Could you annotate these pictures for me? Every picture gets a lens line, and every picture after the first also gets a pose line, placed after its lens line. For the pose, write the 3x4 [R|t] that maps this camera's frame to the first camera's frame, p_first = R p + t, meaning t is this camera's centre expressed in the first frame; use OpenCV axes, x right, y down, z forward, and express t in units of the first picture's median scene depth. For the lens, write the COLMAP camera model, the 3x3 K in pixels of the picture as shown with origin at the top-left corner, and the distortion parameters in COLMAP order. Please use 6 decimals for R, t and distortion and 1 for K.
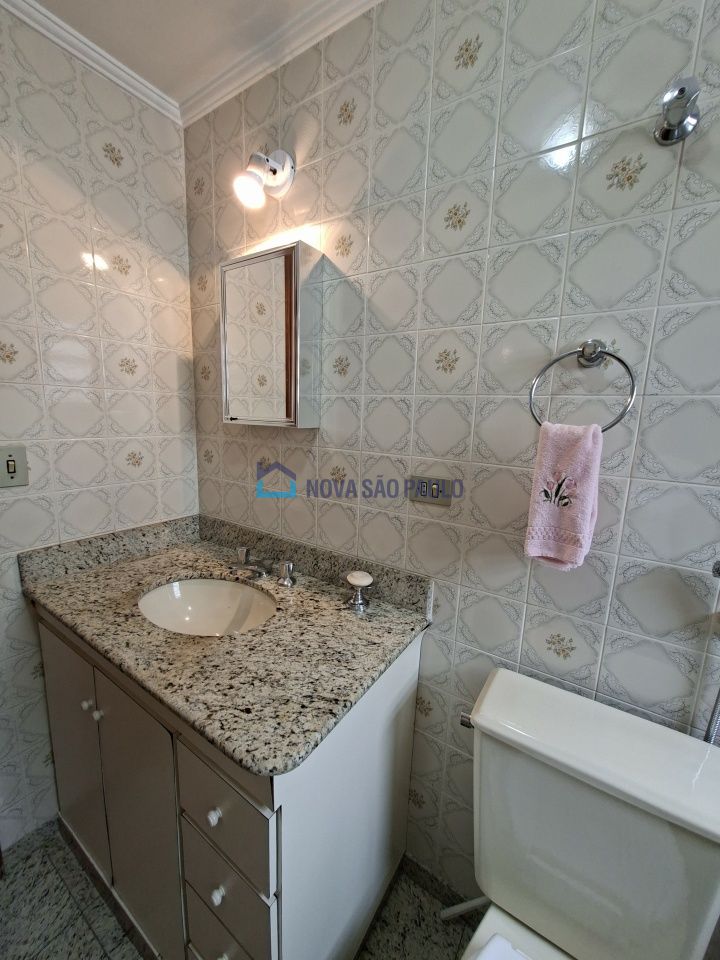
lens RADIAL K [[378.7, 0, 360.1], [0, 378.7, 479.6], [0, 0, 1]] dist [-0.003688, 0.000376]
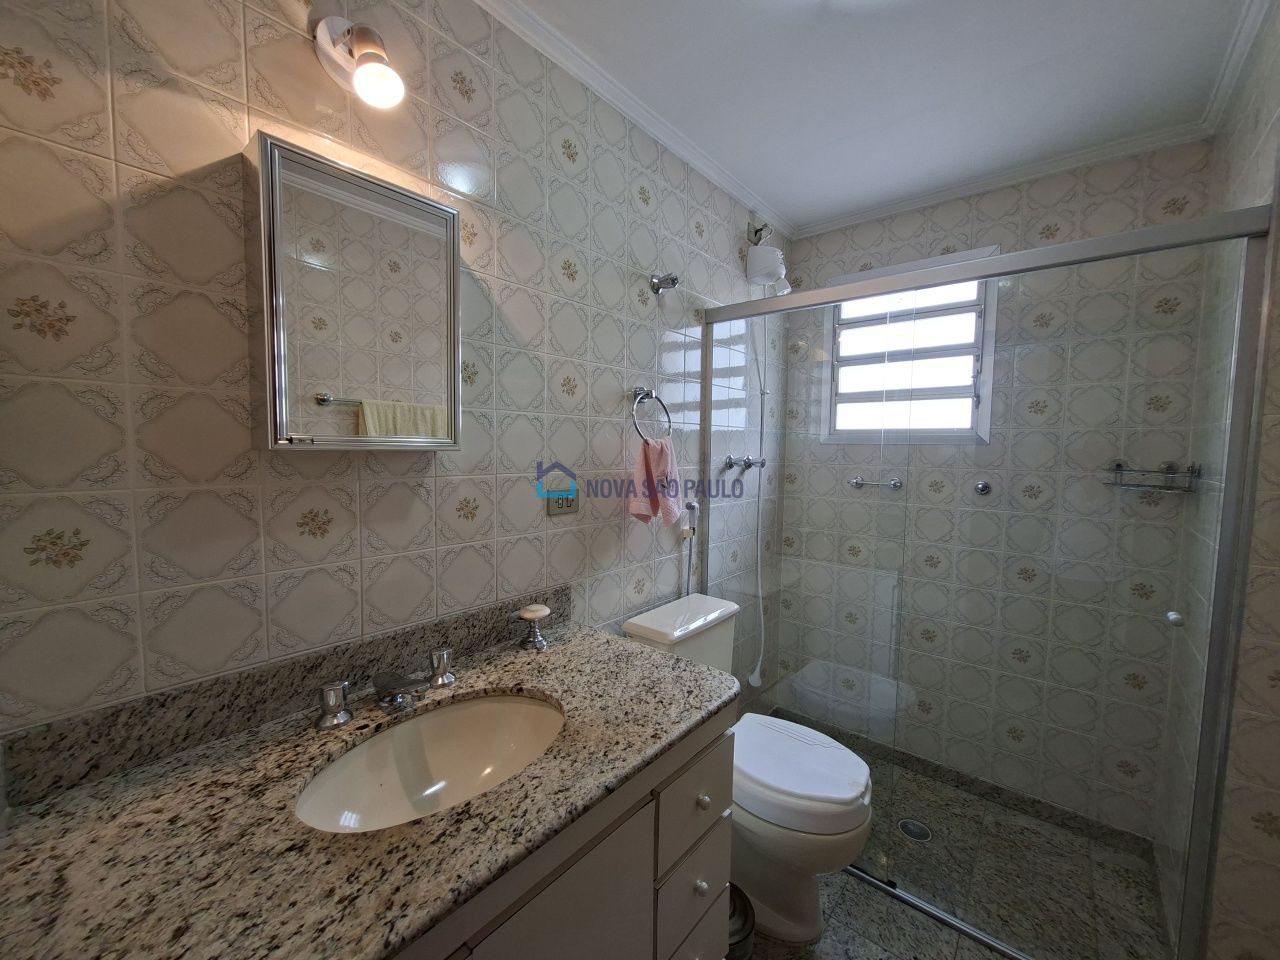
lens RADIAL K [[504.9, 0, 639.4], [0, 504.9, 478.8], [0, 0, 1]] dist [-0.003688, 0.000376]
pose [[0.115304, -0.097412, 0.988542, -1.229925], [0.161606, 0.983761, 0.078091, -0.114886], [-0.980096, 0.150750, 0.129174, 0.600410]]
